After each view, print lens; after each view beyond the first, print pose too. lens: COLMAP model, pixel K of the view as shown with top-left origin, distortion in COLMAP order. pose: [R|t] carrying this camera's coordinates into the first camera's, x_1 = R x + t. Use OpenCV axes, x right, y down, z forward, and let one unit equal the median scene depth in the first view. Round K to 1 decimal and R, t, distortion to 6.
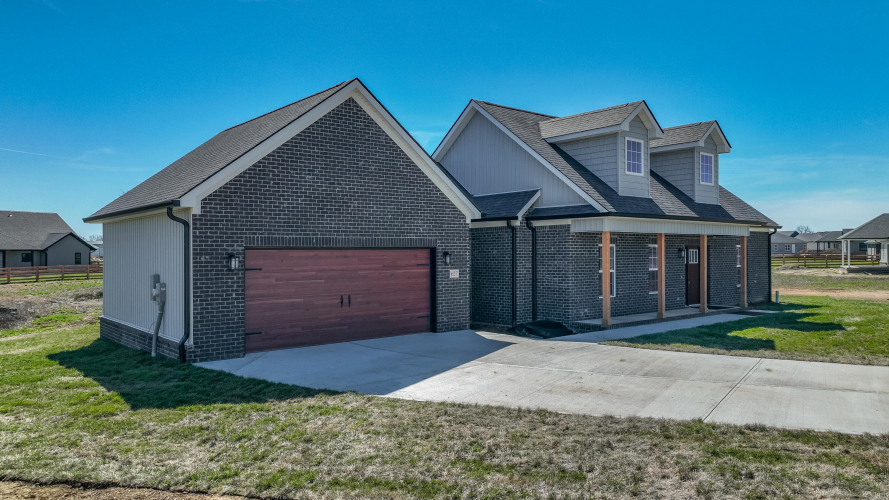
lens RADIAL K [[623.4, 0, 444.5], [0, 623.4, 250.0], [0, 0, 1]] dist [0.000683, 0.003958]
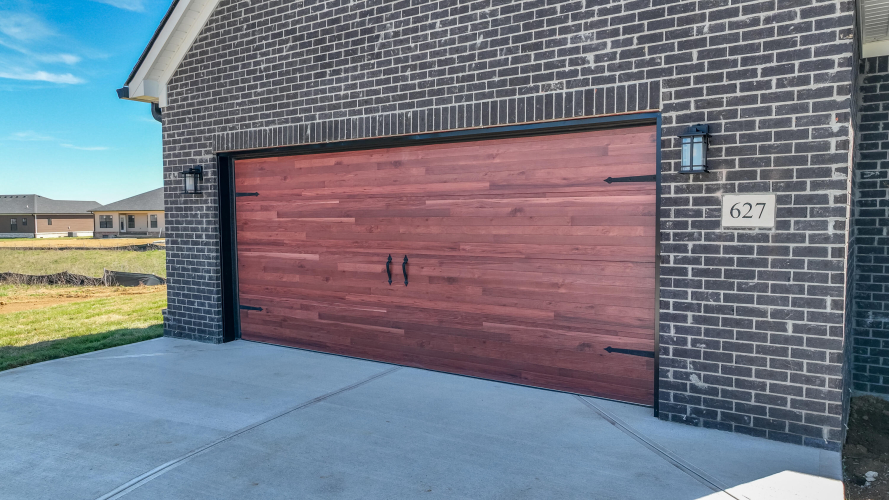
lens RADIAL K [[623.4, 0, 444.5], [0, 623.4, 250.0], [0, 0, 1]] dist [0.000683, 0.003958]
pose [[0.272140, 0.061694, -0.960278, 0.260178], [0.007589, 0.997774, 0.066253, 0.041551], [0.962228, -0.025318, 0.271066, 0.936101]]
